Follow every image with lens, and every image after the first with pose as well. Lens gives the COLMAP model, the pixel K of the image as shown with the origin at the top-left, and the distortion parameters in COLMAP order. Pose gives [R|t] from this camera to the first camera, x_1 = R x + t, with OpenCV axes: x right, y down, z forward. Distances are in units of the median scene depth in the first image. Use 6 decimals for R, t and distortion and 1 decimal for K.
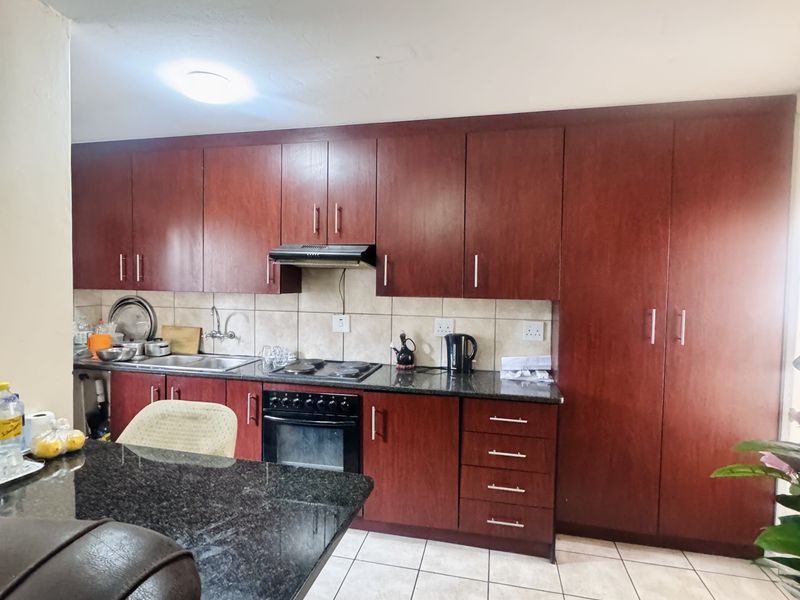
lens RADIAL K [[424.3, 0, 399.7], [0, 424.3, 296.8], [0, 0, 1]] dist [0.000974, -0.000046]
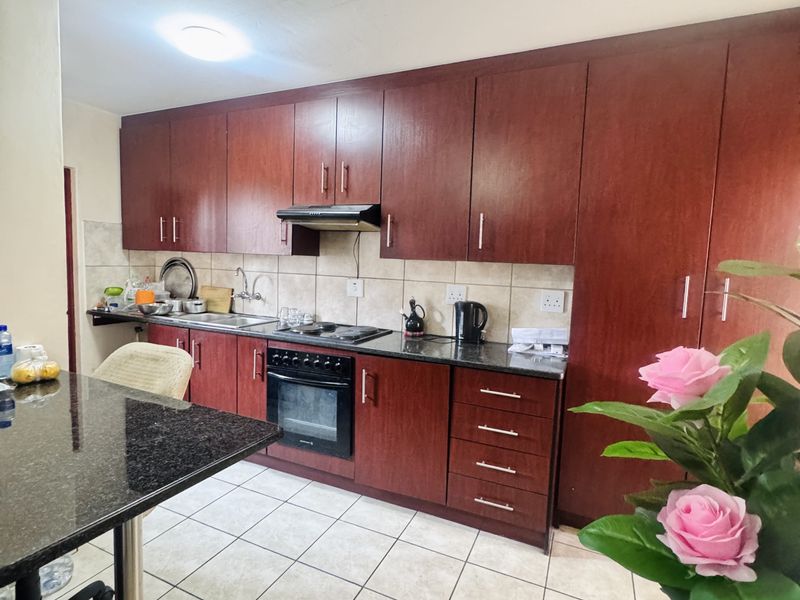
lens RADIAL K [[424.3, 0, 399.7], [0, 424.3, 296.8], [0, 0, 1]] dist [0.000974, -0.000046]
pose [[0.979395, 0.037319, -0.198475, 0.179810], [-0.028371, 0.998457, 0.047738, 0.038335], [0.199950, -0.041124, 0.978943, 0.063078]]
